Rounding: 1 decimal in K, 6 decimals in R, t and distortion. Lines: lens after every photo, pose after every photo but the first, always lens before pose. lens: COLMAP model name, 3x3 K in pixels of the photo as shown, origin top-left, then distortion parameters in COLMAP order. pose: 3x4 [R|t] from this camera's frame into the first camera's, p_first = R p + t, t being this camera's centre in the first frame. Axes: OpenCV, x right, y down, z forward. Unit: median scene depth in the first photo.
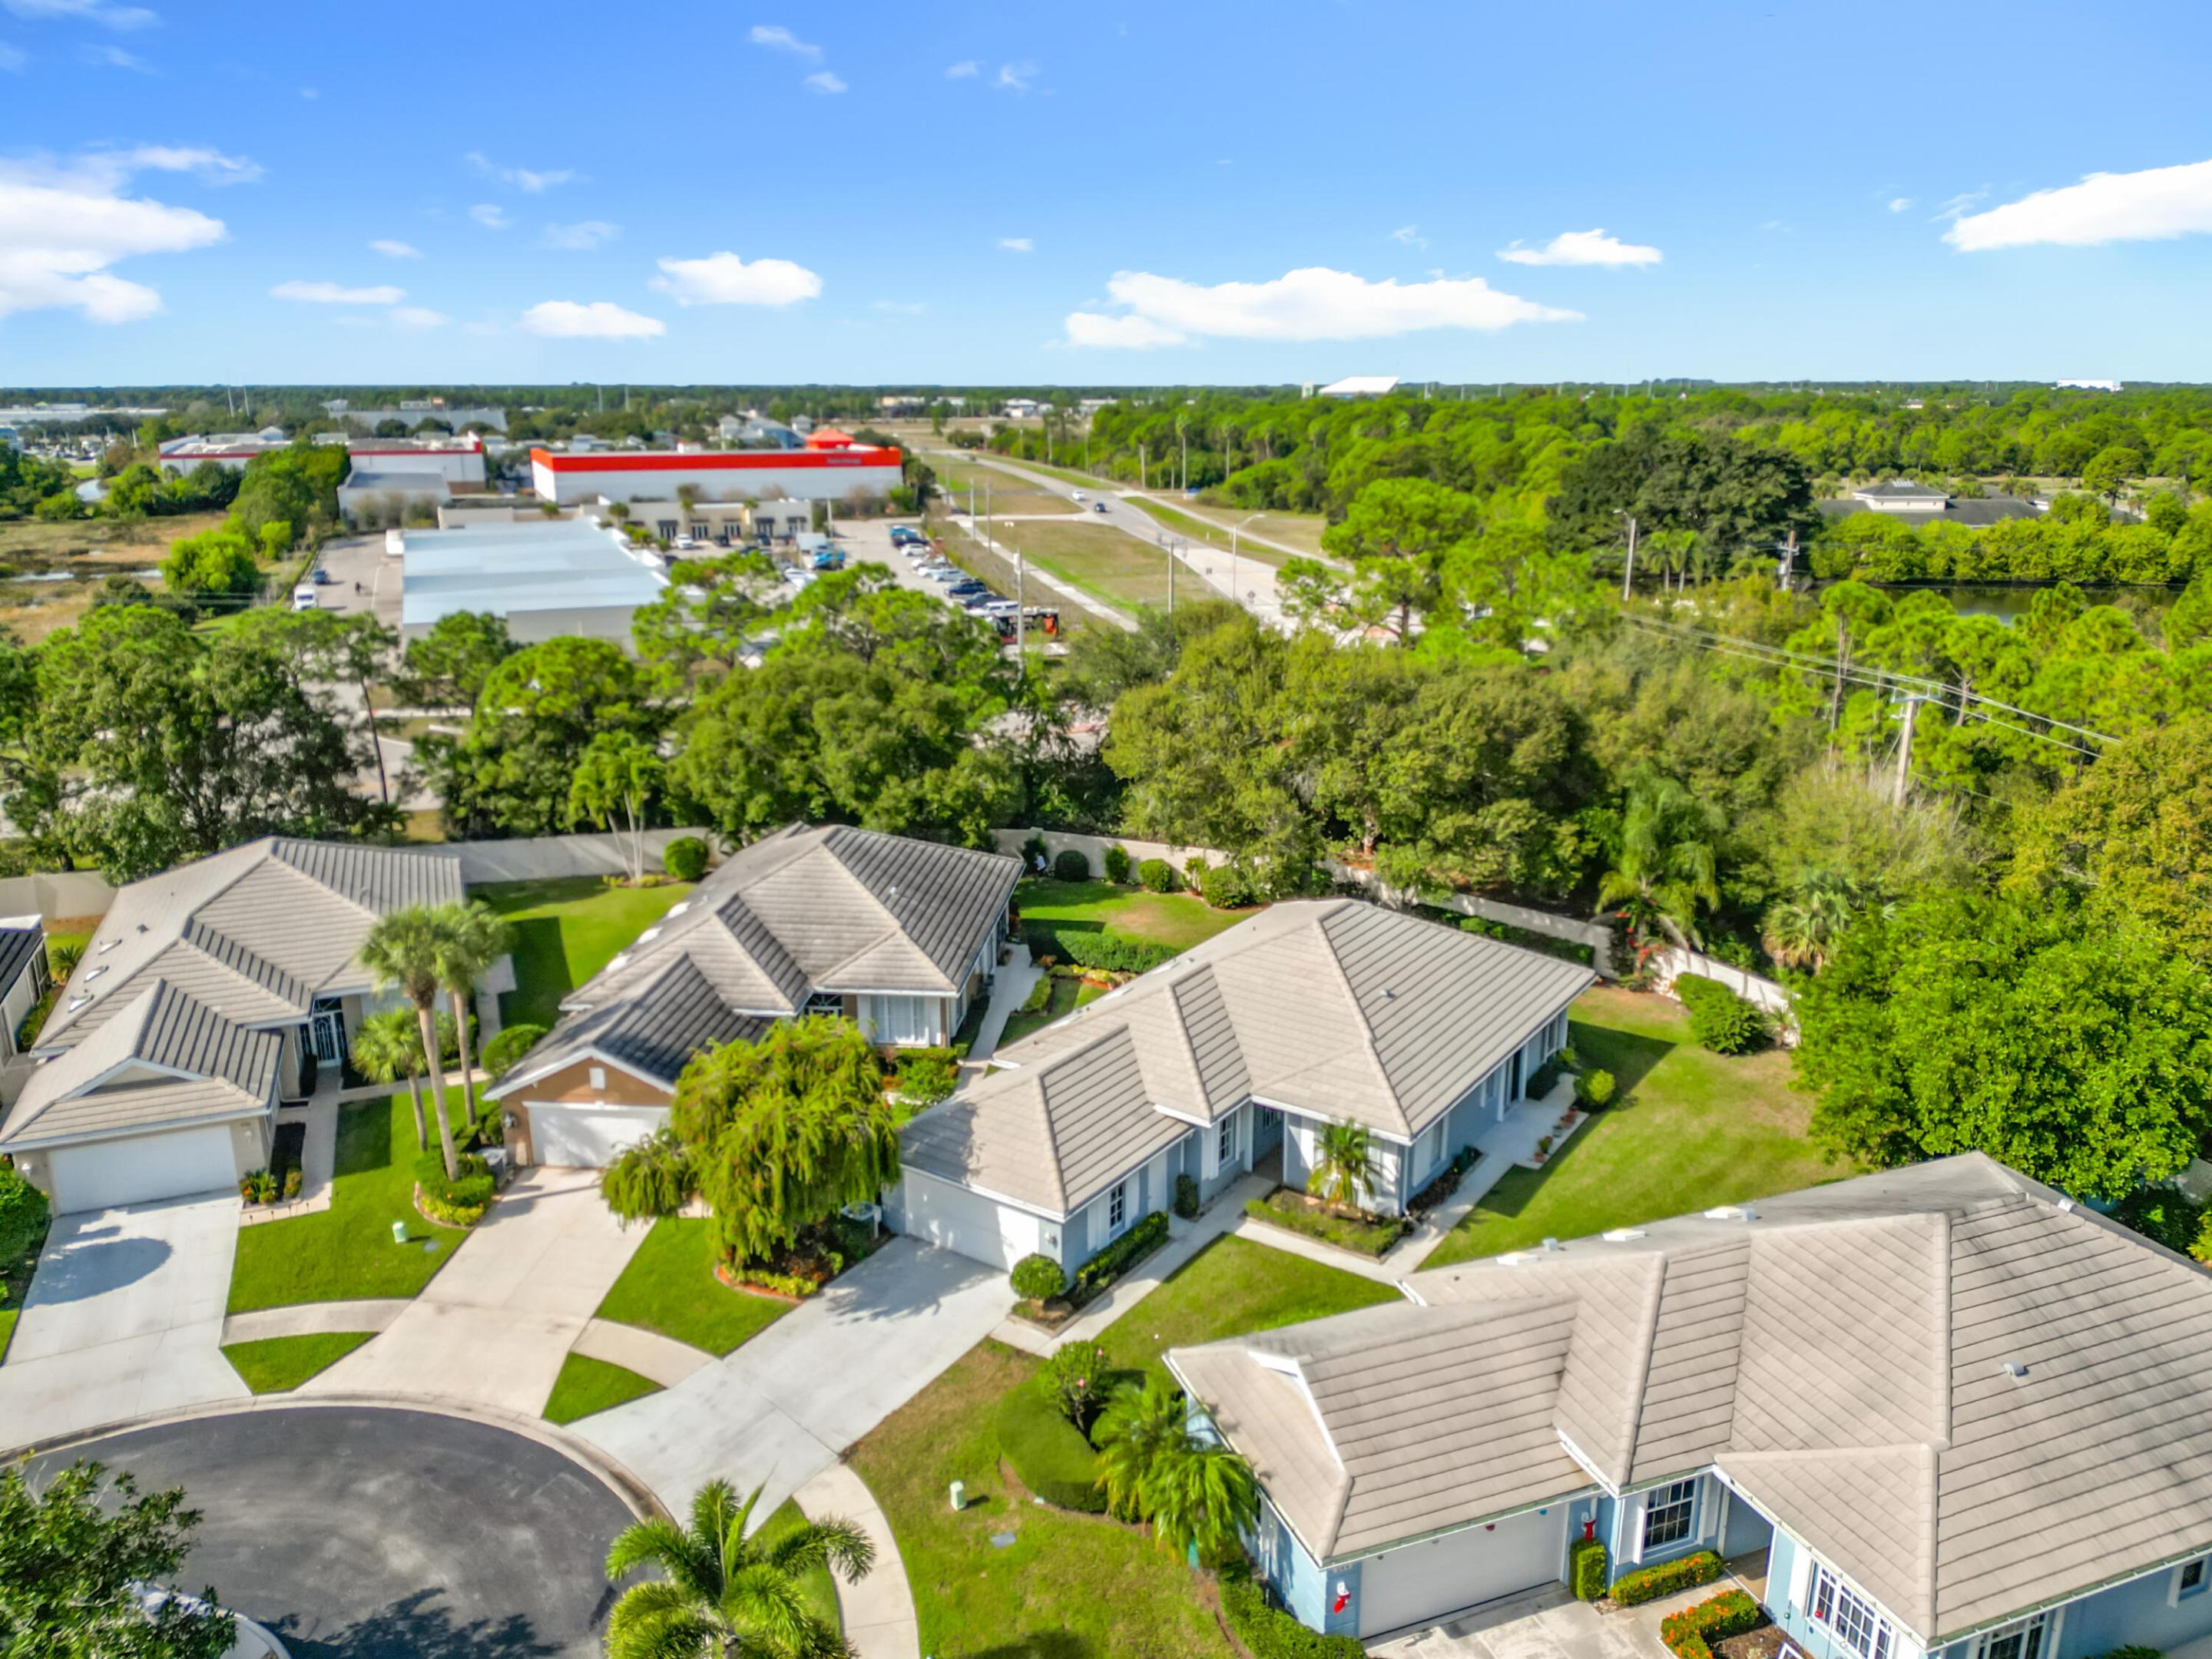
lens RADIAL K [[1606.5, 0, 1088.3], [0, 1606.5, 845.0], [0, 0, 1]] dist [0.057684, -0.085526]
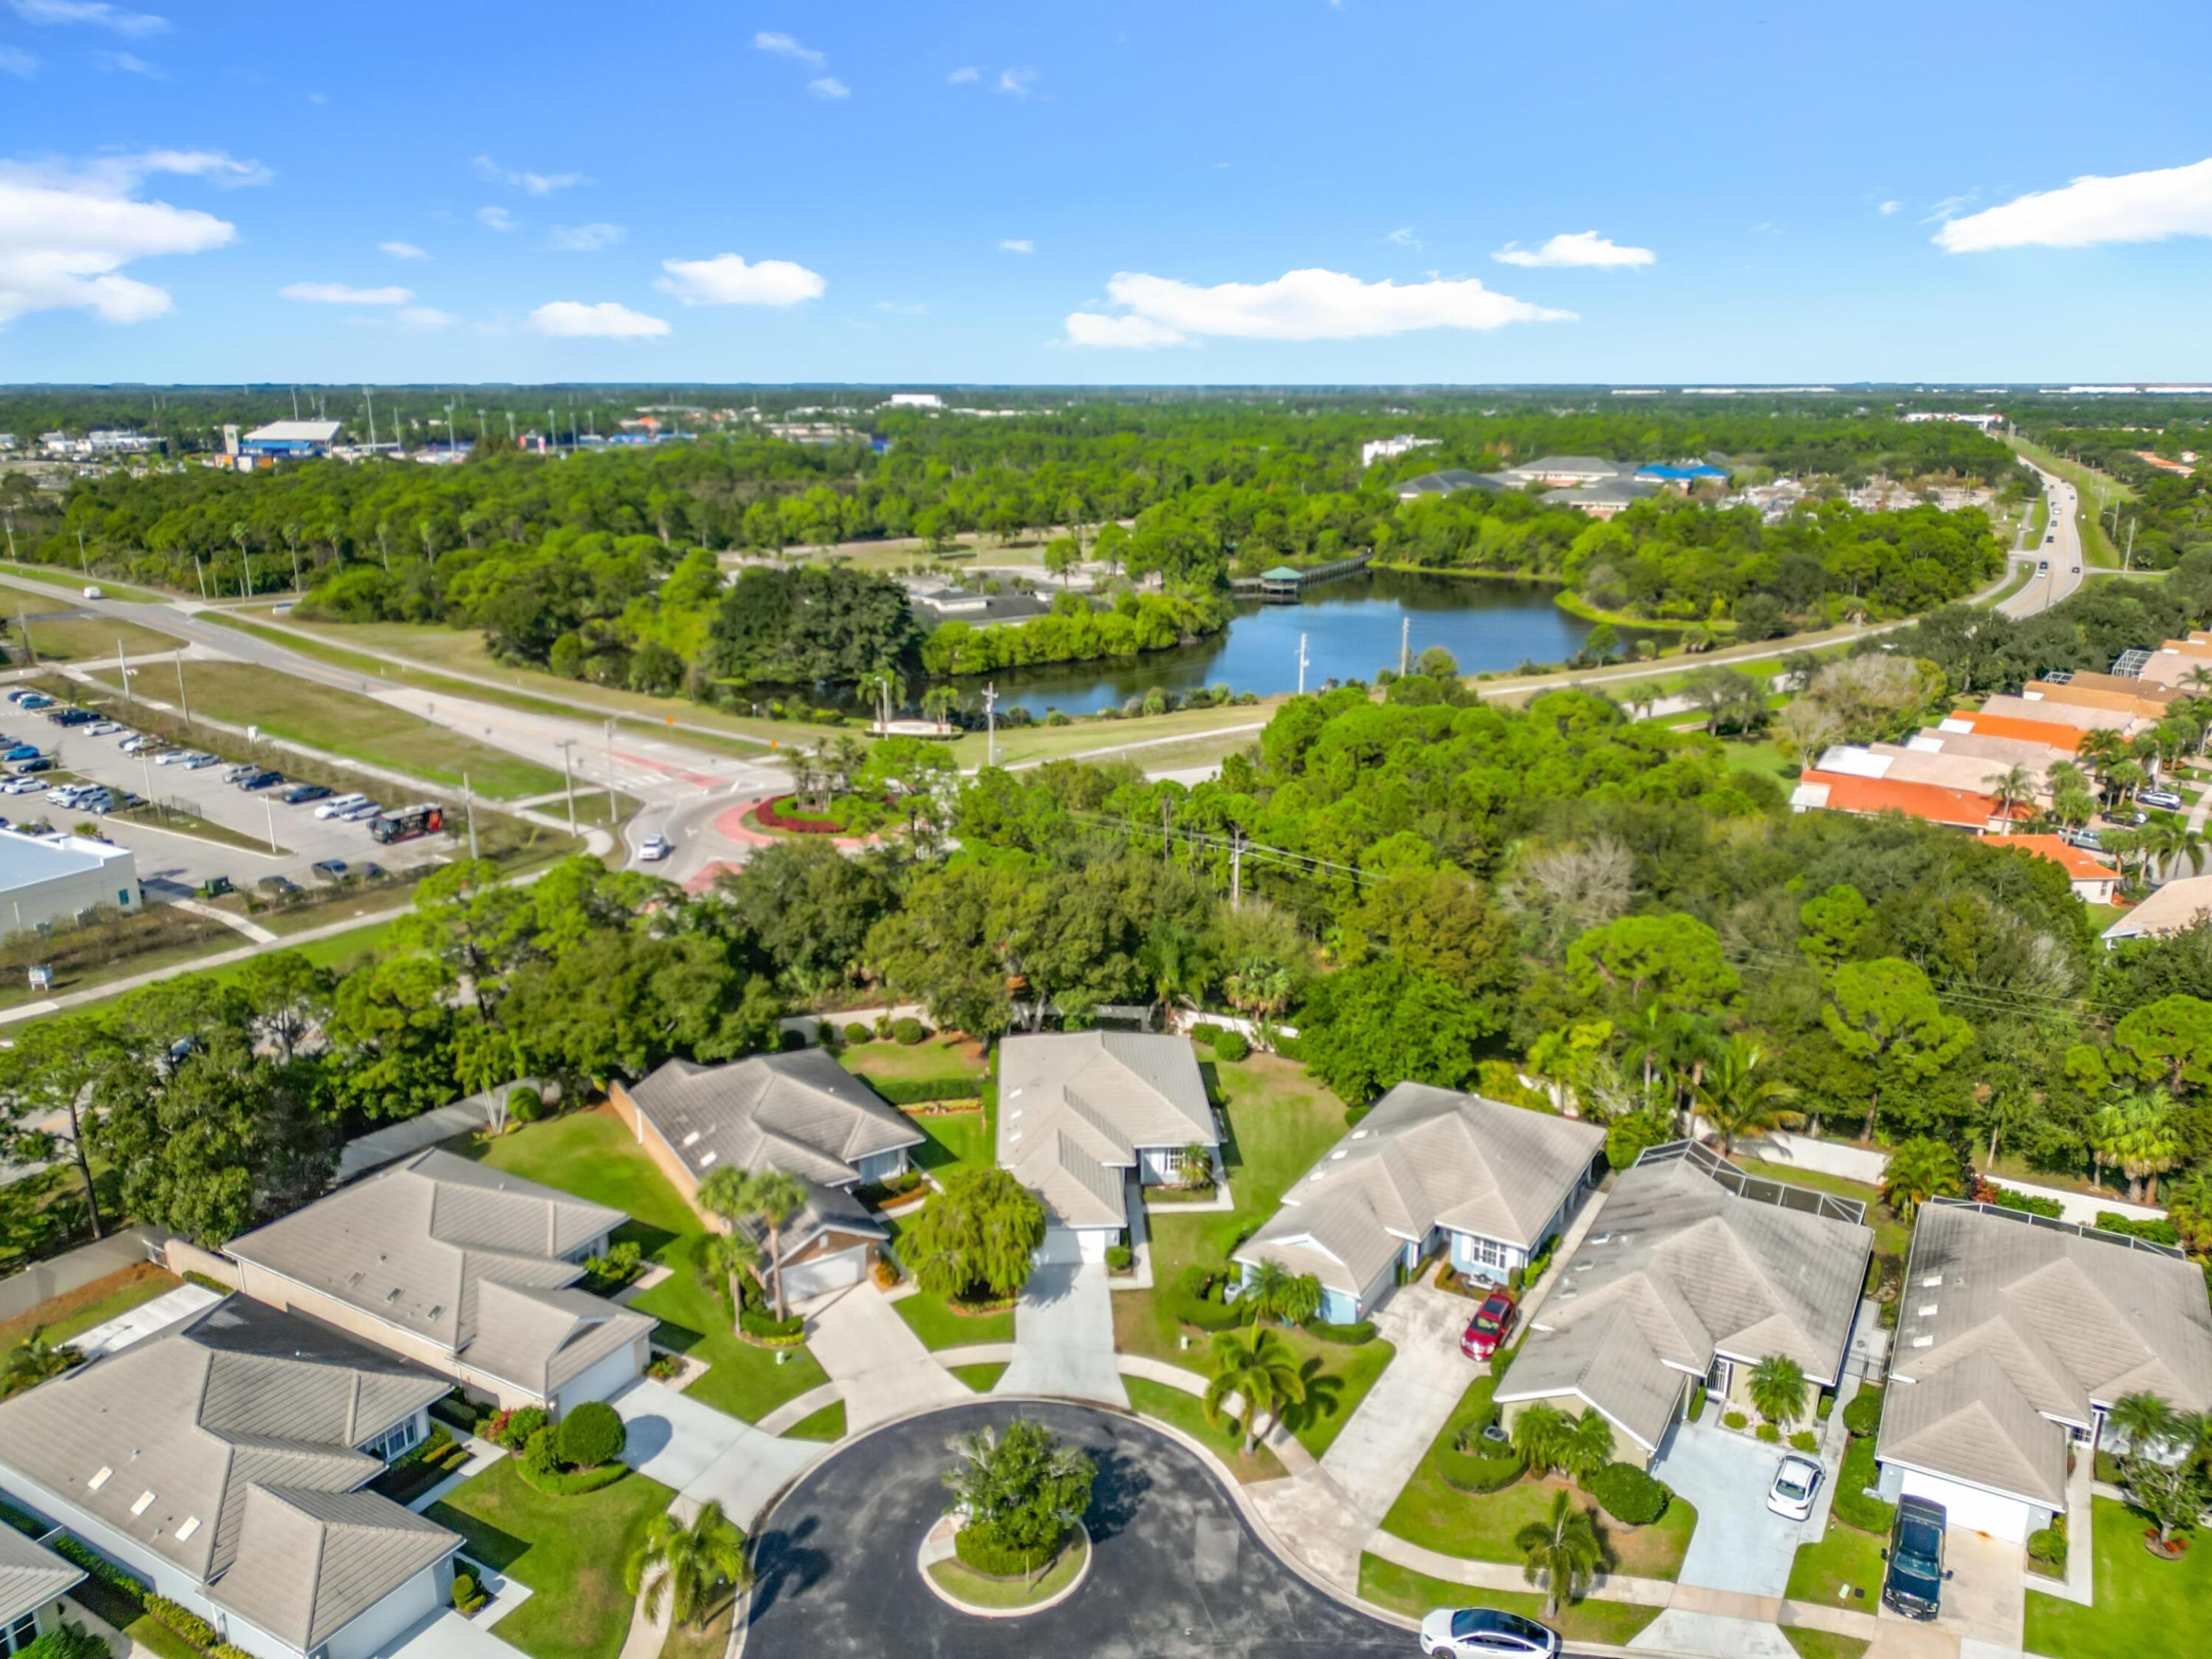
lens RADIAL K [[1606.5, 0, 1096.5], [0, 1606.5, 841.3], [0, 0, 1]] dist [0.057684, -0.085526]
pose [[0.791631, -0.167292, 0.587651, -0.814188], [0.167997, 0.984313, 0.053903, -0.258349], [-0.587450, 0.056052, 0.807317, -0.477933]]
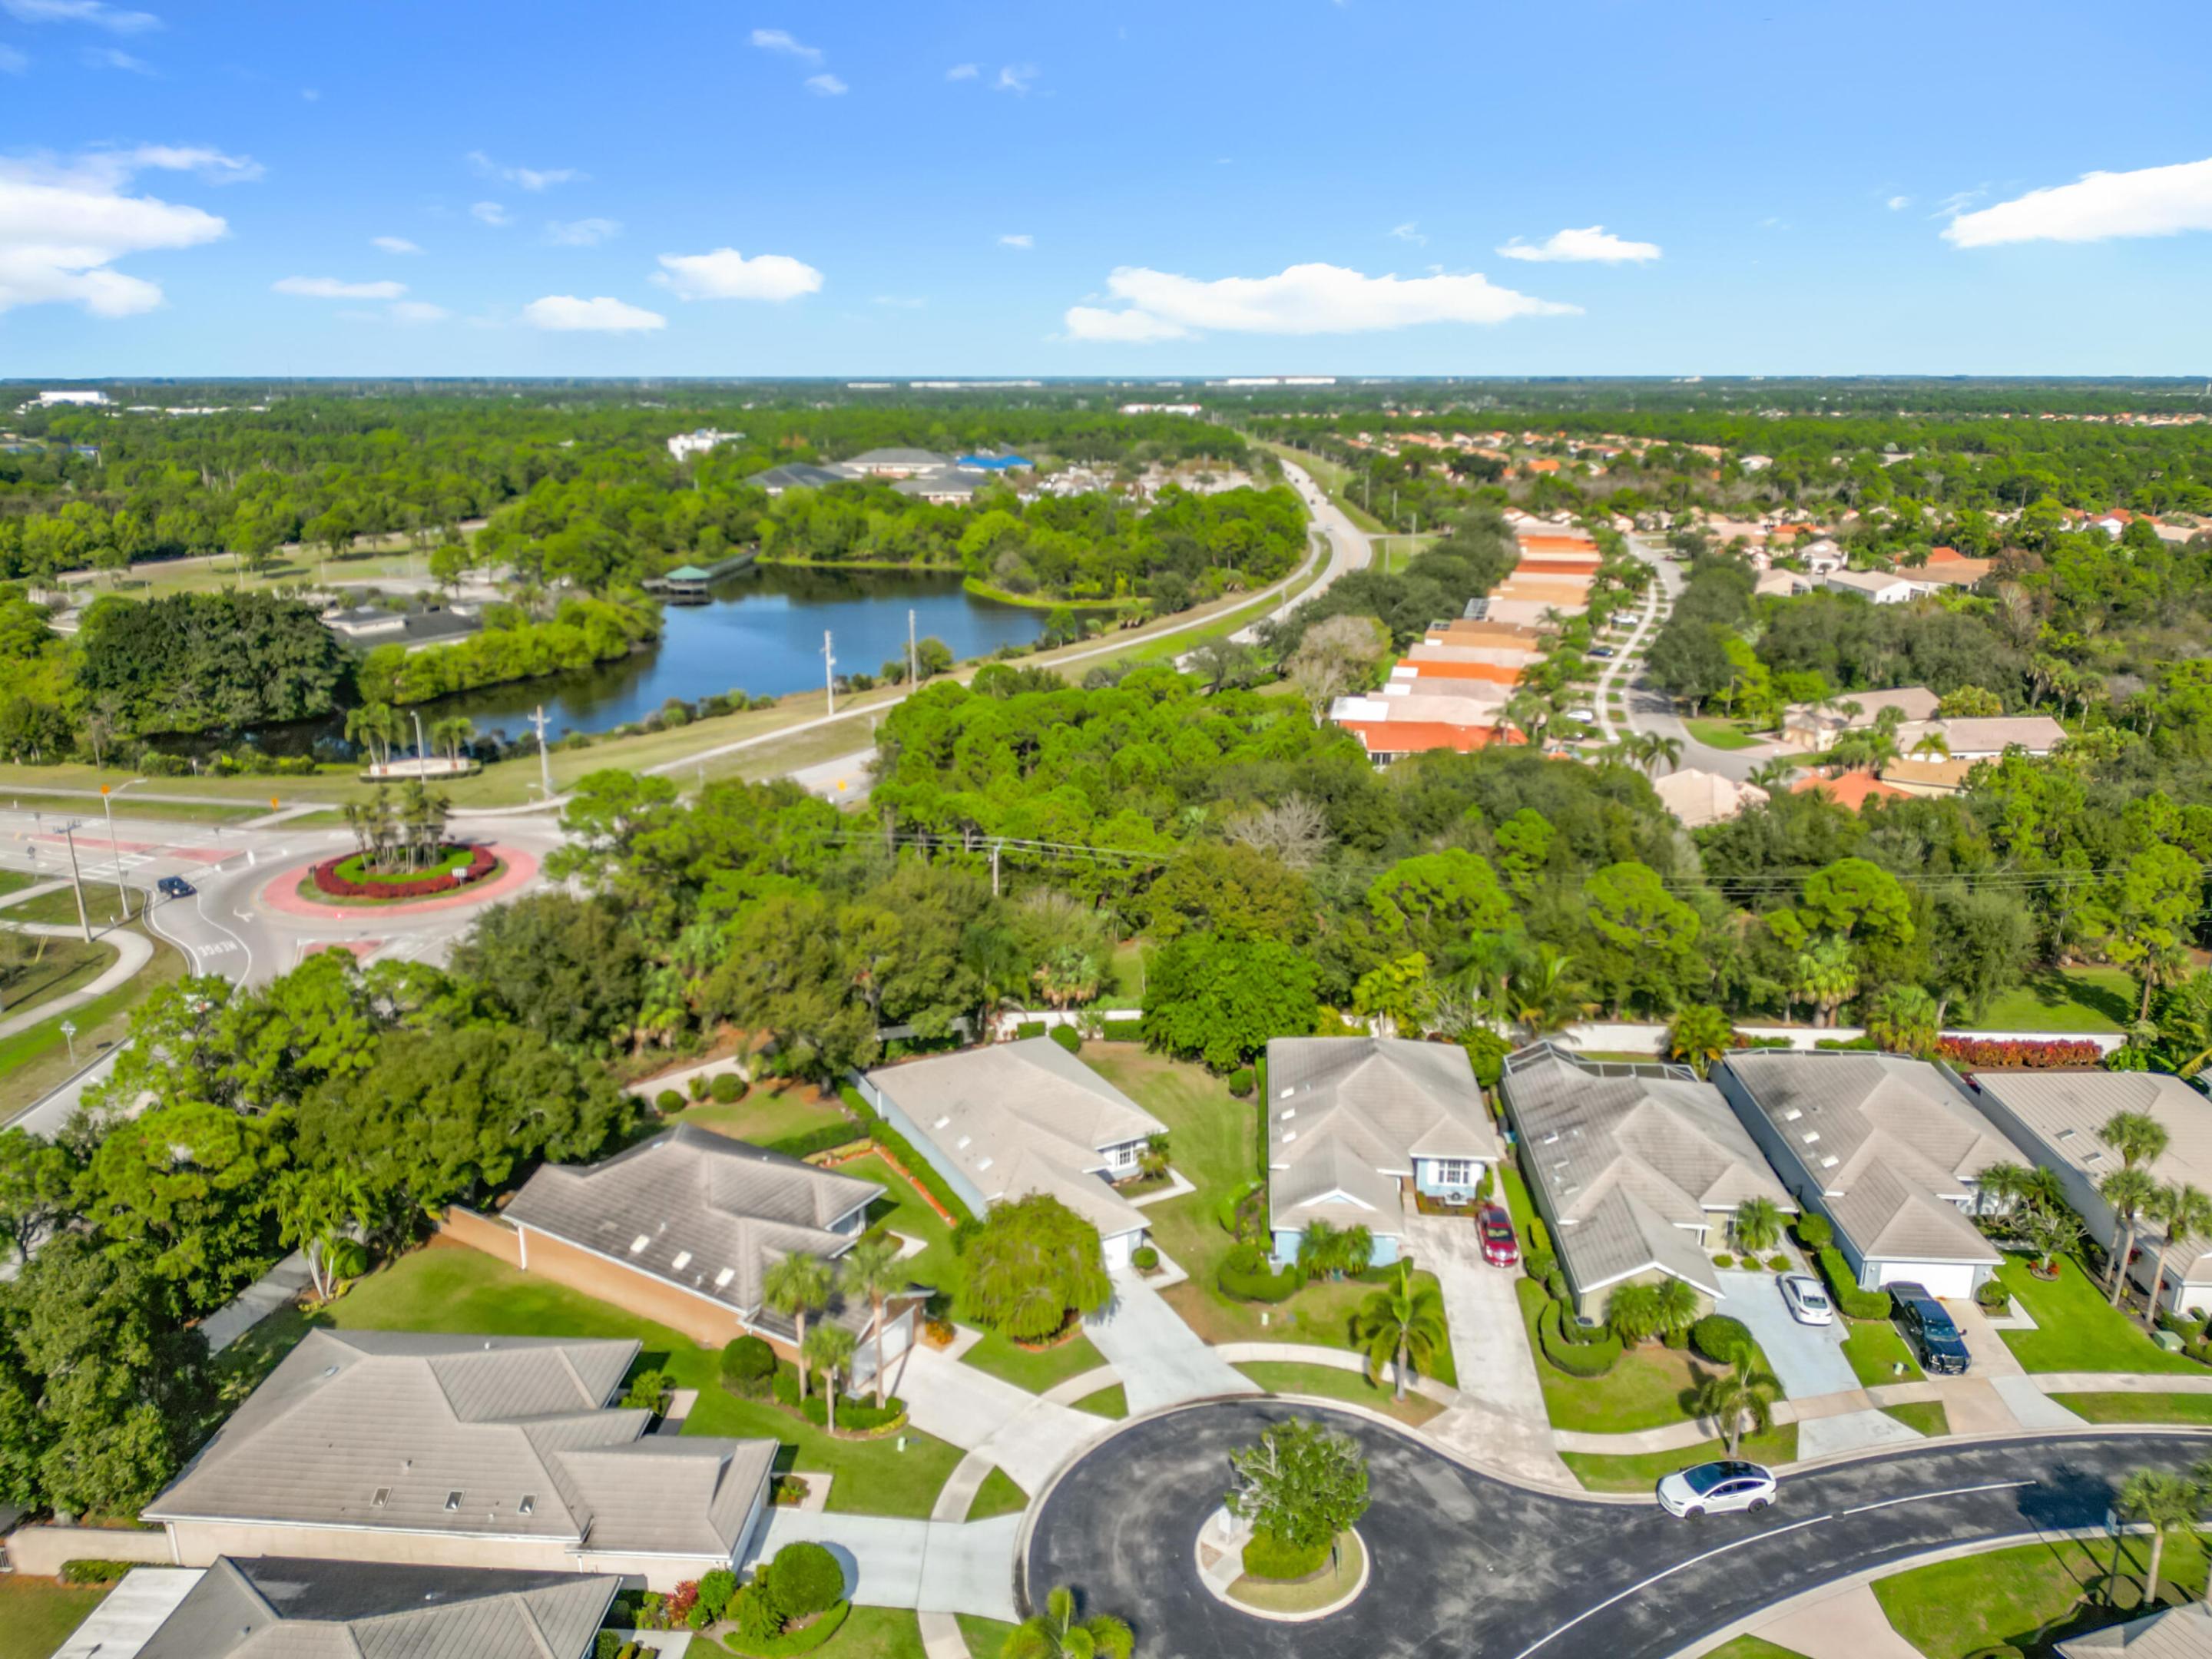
lens RADIAL K [[1606.5, 0, 1105.9], [0, 1606.5, 841.7], [0, 0, 1]] dist [0.057684, -0.085526]
pose [[0.438431, -0.250266, 0.863218, -1.172085], [0.248392, 0.956781, 0.151232, -0.389497], [-0.863759, 0.148112, 0.481647, -0.022103]]
